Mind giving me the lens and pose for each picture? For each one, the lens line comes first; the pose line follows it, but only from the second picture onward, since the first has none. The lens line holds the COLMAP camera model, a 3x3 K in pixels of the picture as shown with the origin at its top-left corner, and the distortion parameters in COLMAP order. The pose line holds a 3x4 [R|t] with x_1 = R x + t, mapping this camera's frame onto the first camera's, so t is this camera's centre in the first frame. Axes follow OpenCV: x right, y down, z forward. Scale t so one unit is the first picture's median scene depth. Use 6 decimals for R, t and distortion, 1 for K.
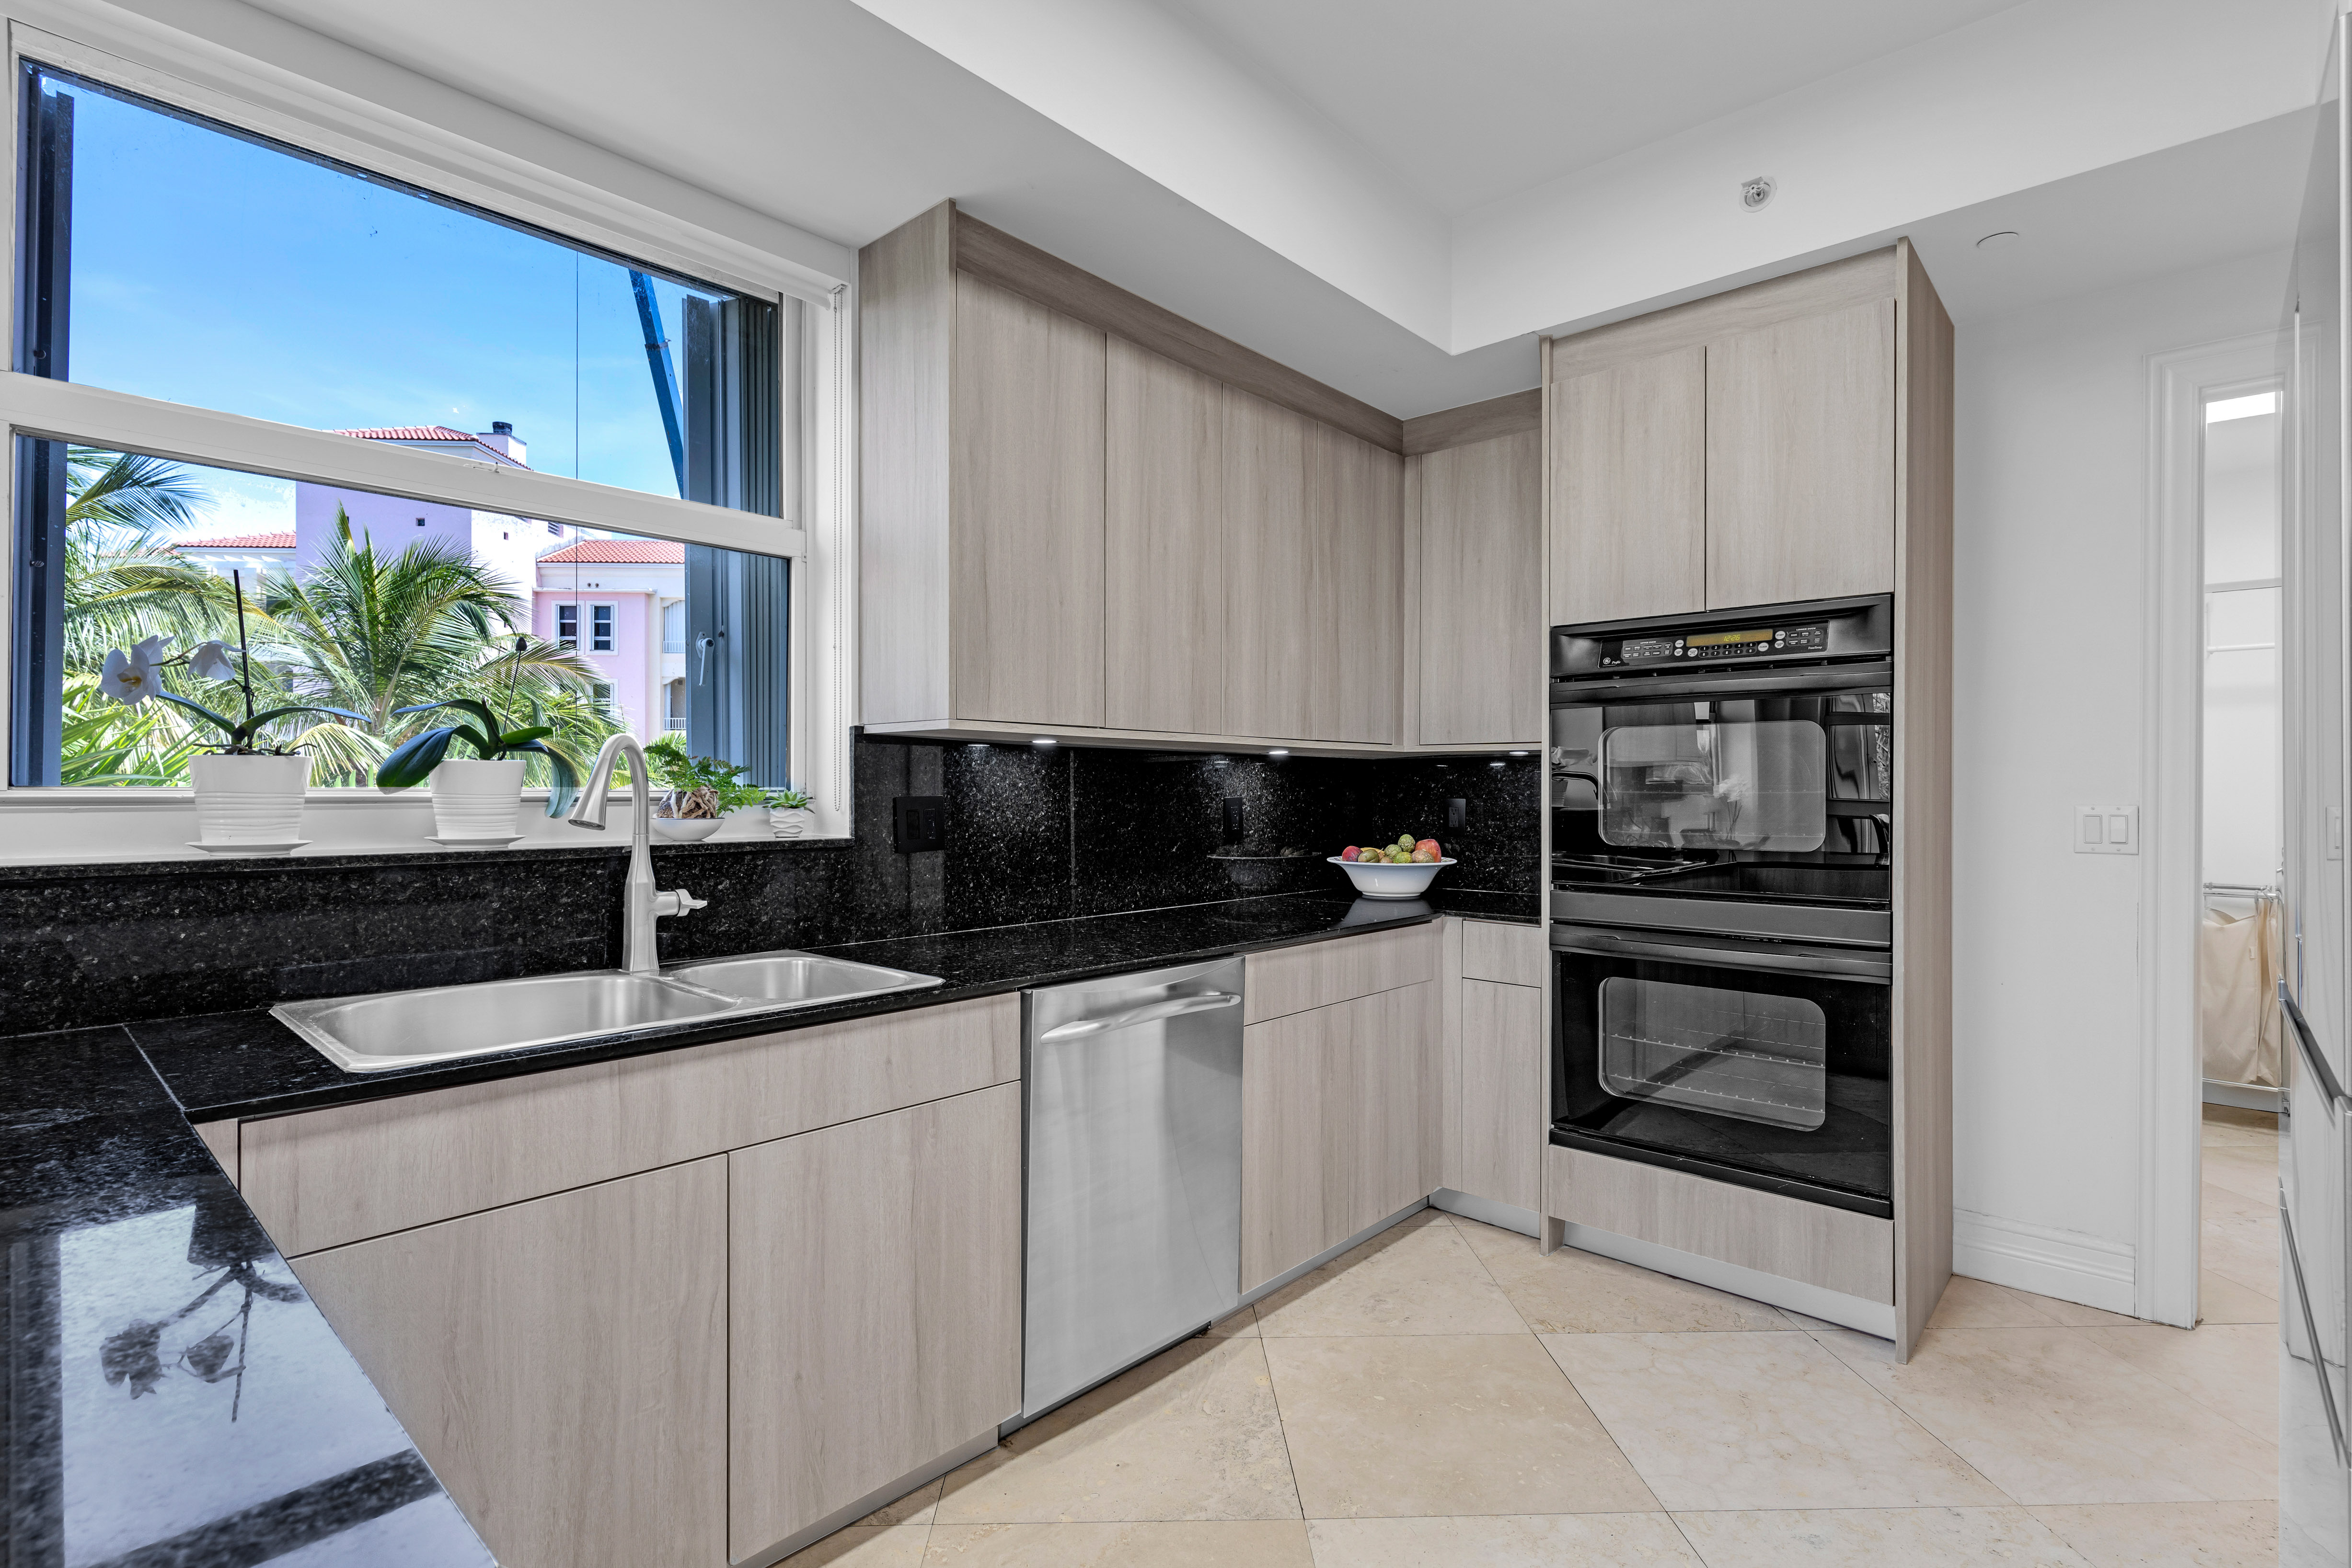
lens RADIAL K [[1130.6, 0, 1171.7], [0, 1130.6, 784.6], [0, 0, 1]] dist [-0.000248, 0.002607]
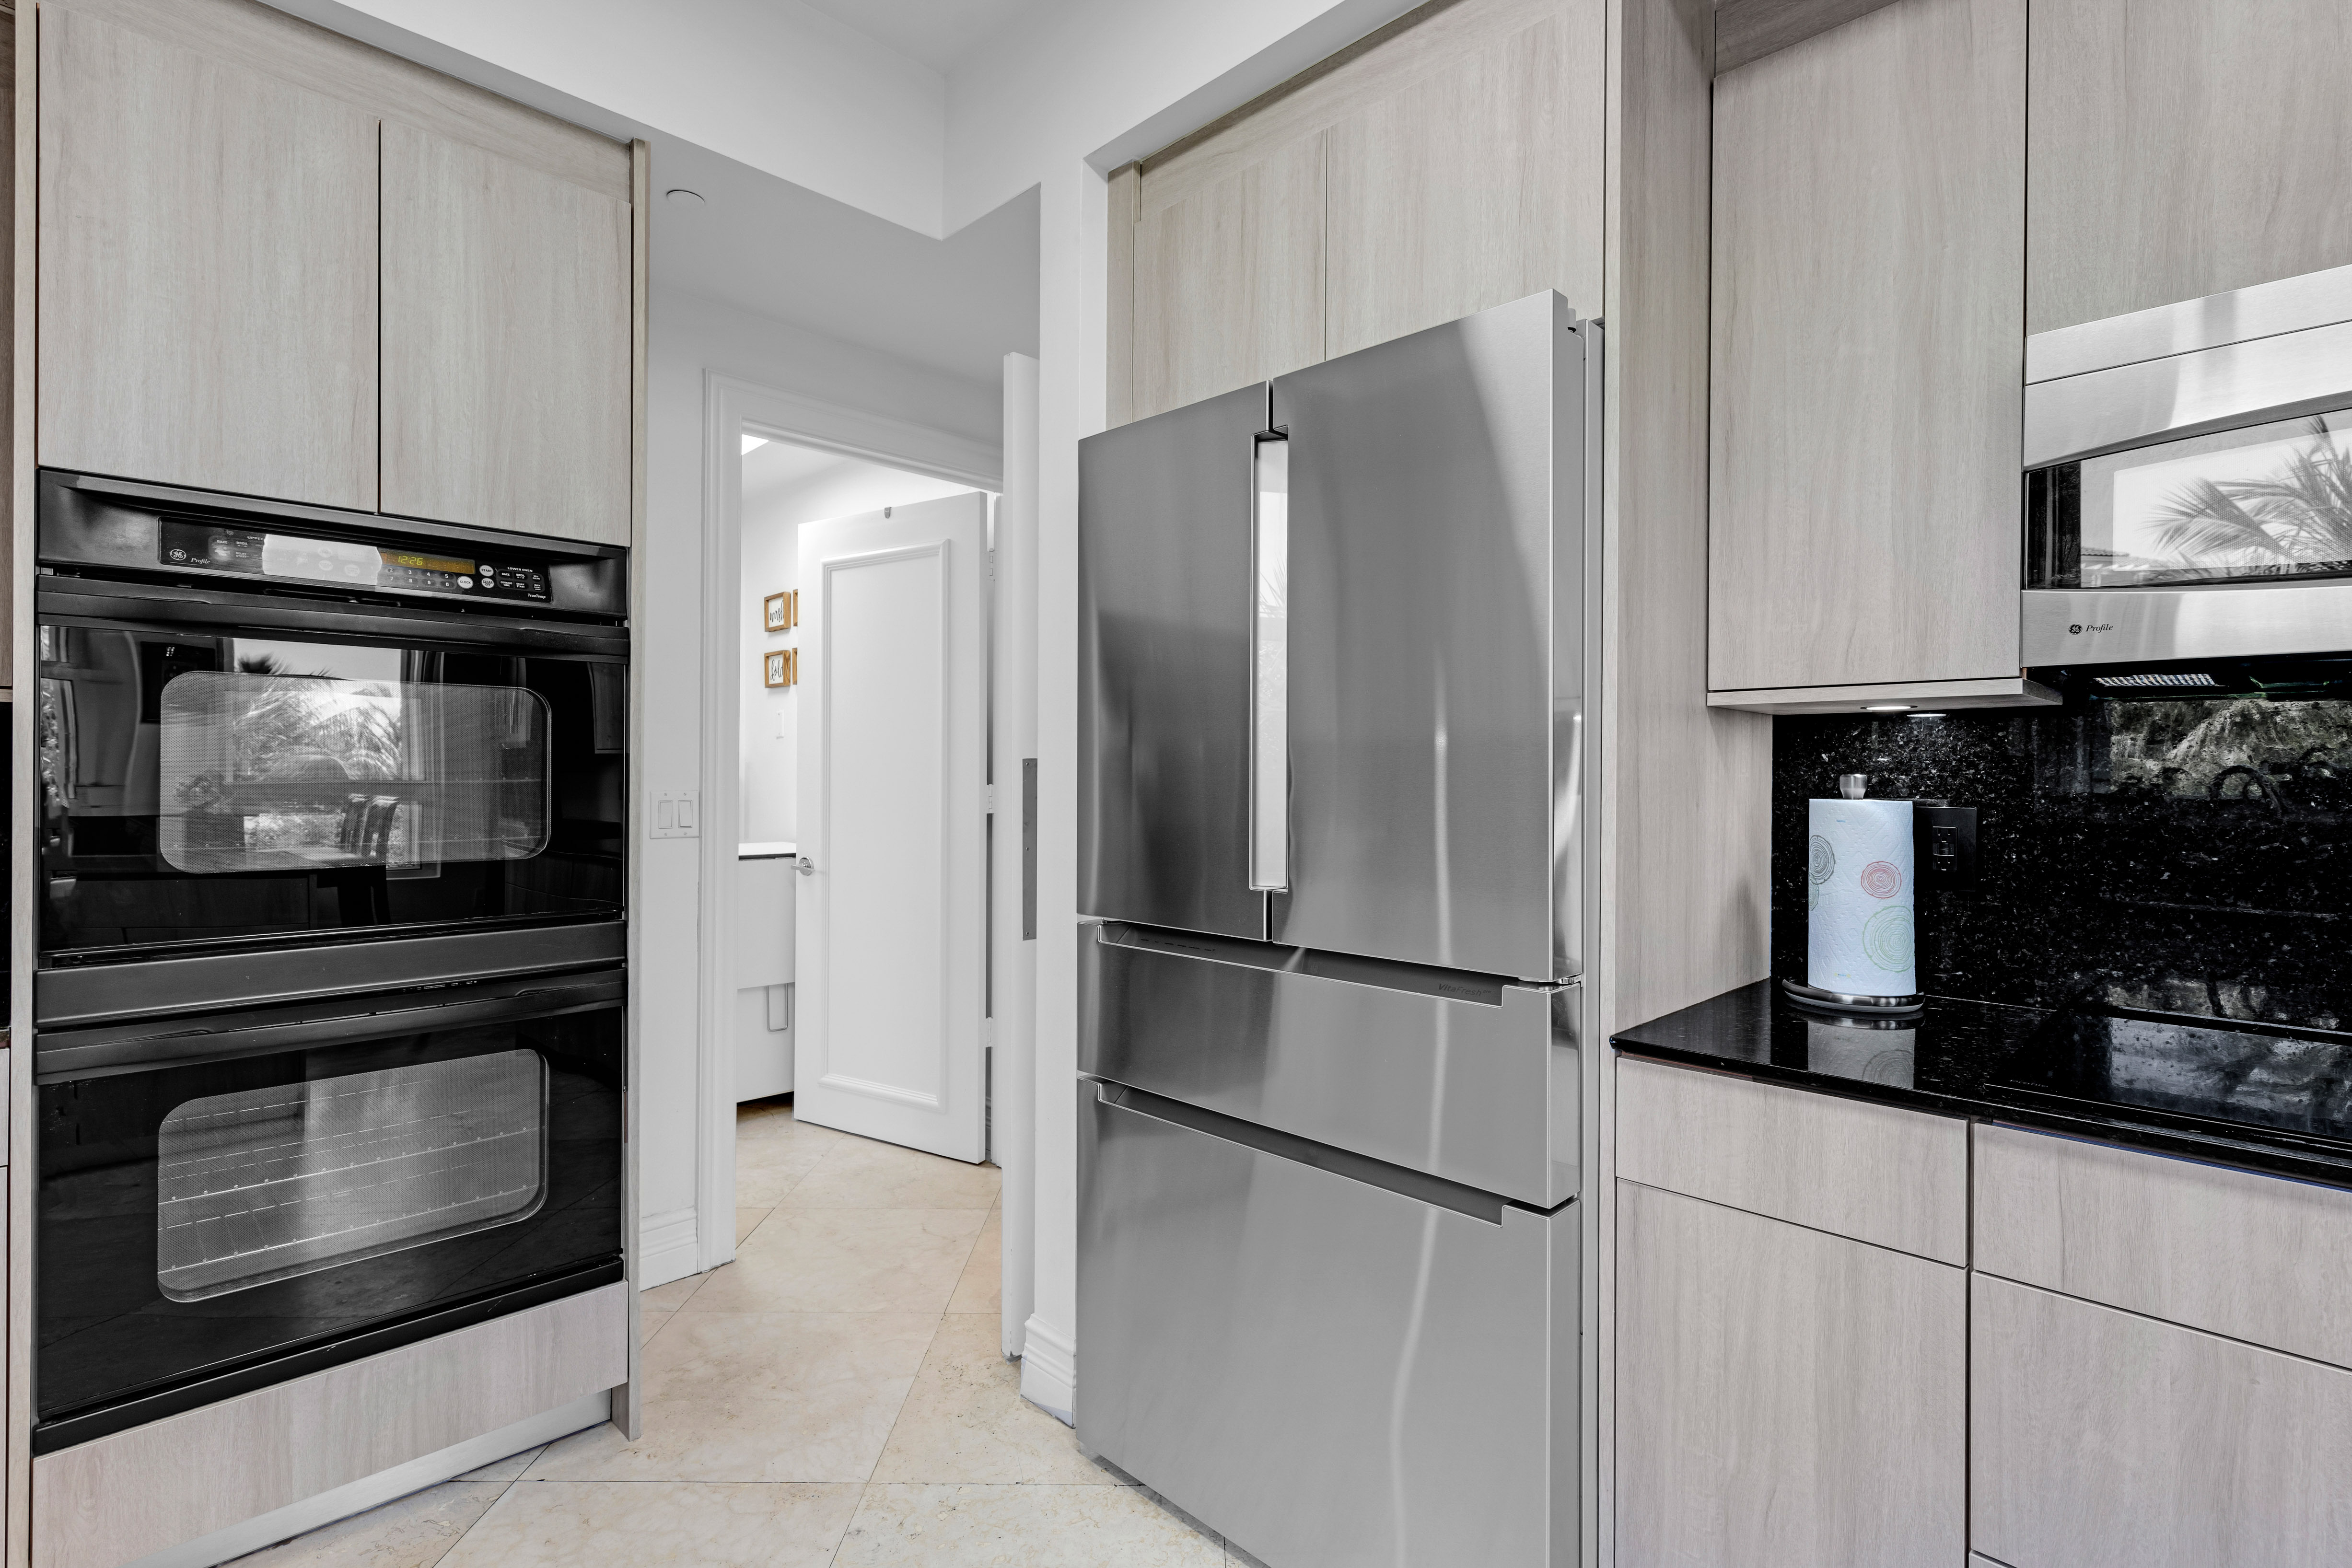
lens RADIAL K [[1130.7, 0, 1177.5], [0, 1130.7, 773.2], [0, 0, 1]] dist [-0.000248, 0.002607]
pose [[0.037626, -0.002360, 0.999289, -0.194664], [-0.008269, 0.999962, 0.002673, -0.004584], [-0.999258, -0.008364, 0.037605, 0.528090]]
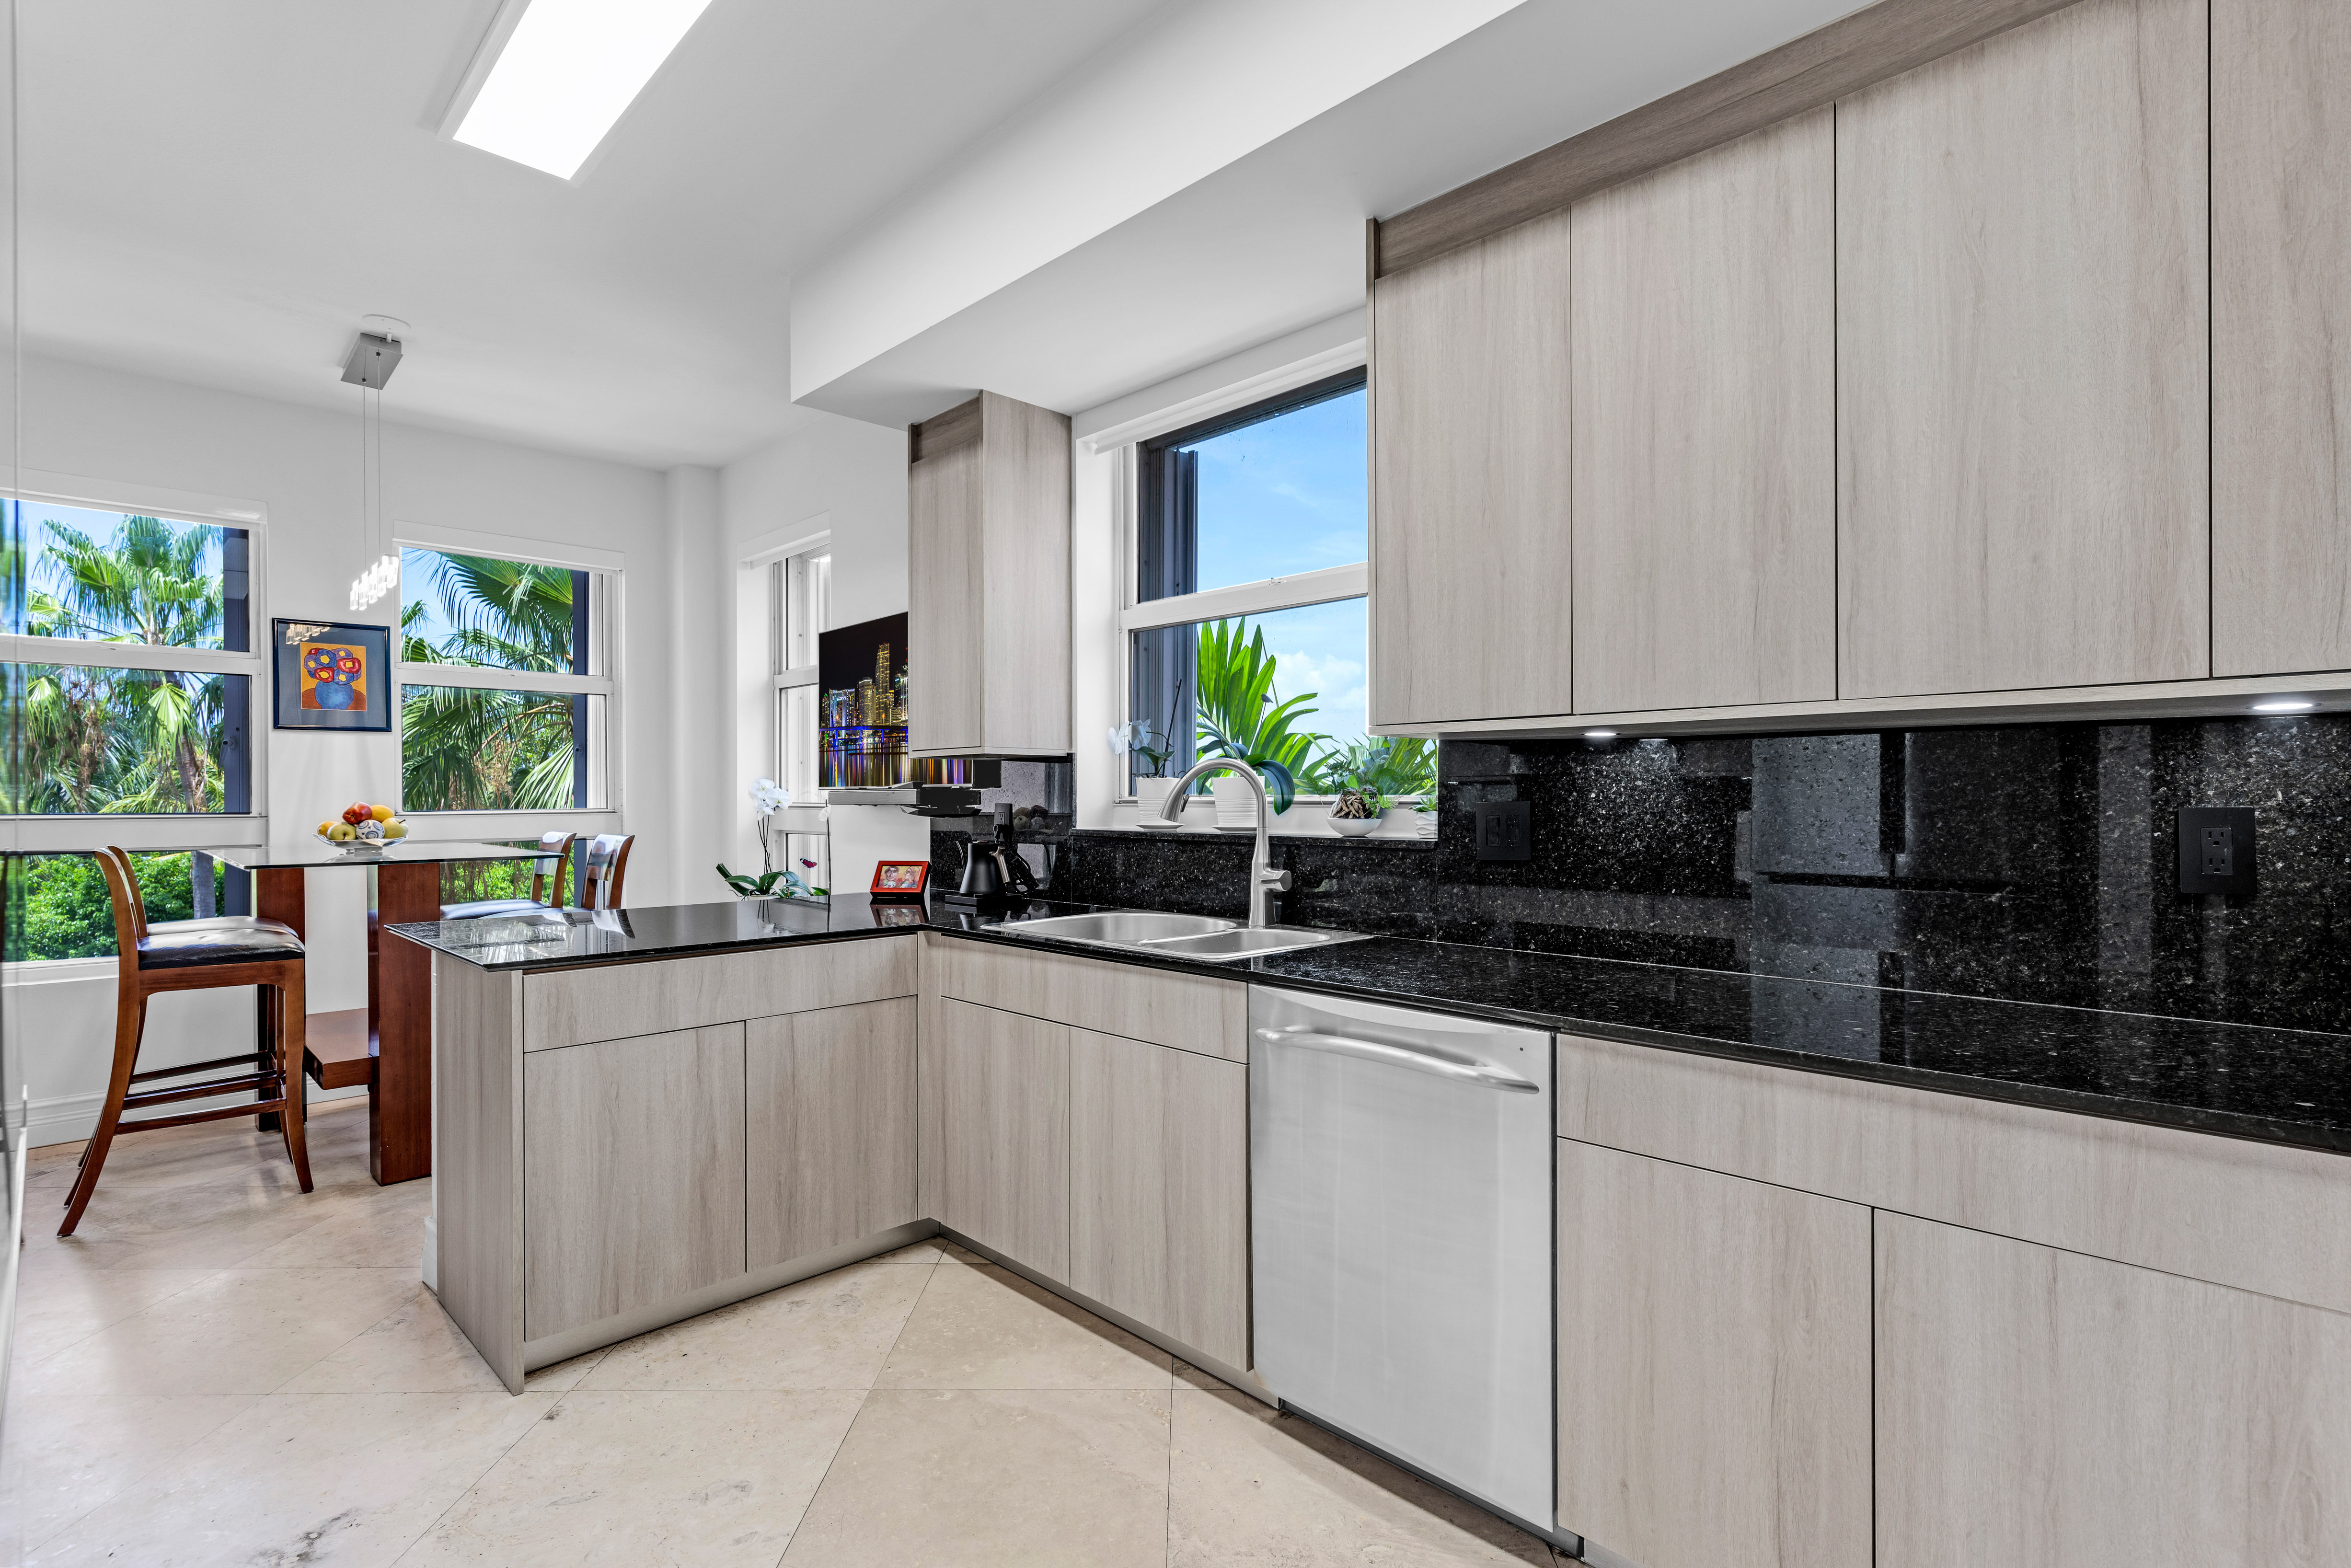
lens RADIAL K [[1131.0, 0, 1212.3], [0, 1131.0, 805.3], [0, 0, 1]] dist [-0.004819, -0.003045]
pose [[-0.047120, 0.003895, -0.998882, 0.743053], [0.004407, 0.999983, 0.003692, 0.008073], [0.998880, -0.004228, -0.047137, 0.806924]]
